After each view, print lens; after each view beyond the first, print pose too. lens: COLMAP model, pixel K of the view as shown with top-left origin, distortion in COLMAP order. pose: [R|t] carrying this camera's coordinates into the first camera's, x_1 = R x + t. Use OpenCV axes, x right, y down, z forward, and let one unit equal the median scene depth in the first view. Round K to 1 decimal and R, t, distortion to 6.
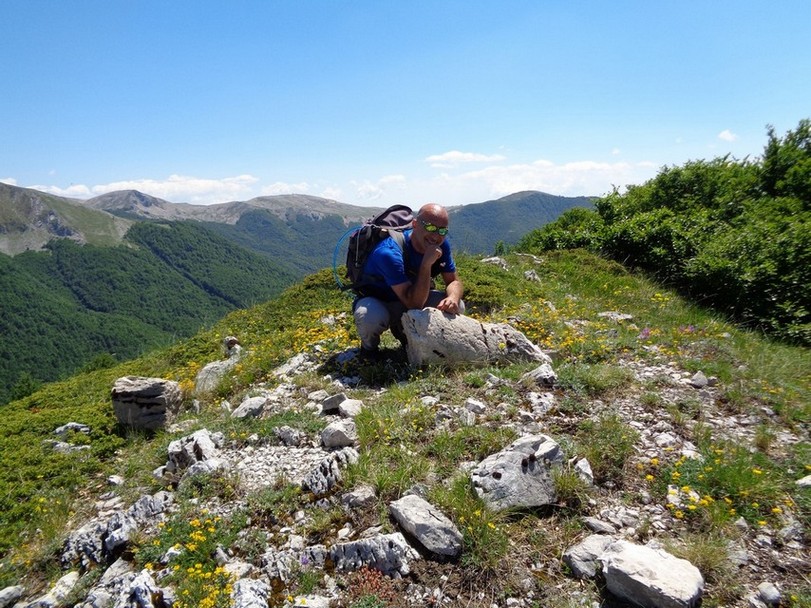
lens RADIAL K [[585.3, 0, 404.3], [0, 585.3, 304.1], [0, 0, 1]] dist [0.000455, -0.002121]
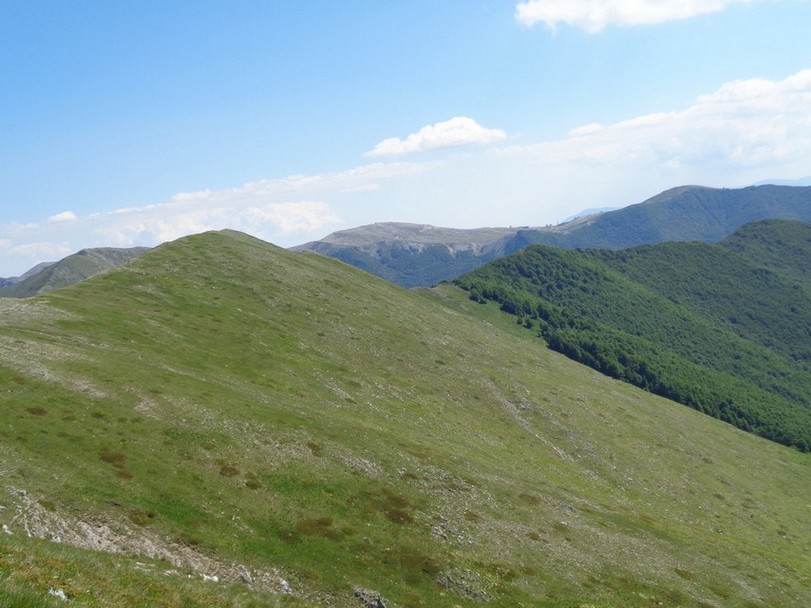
lens RADIAL K [[1148.2, 0, 404.0], [0, 1148.2, 304.9], [0, 0, 1]] dist [-0.091910, 0.000000]
pose [[0.987899, -0.103992, -0.115068, 0.007022], [0.093284, 0.991113, -0.094832, 0.071609], [0.123907, 0.082950, 0.988821, -0.532659]]
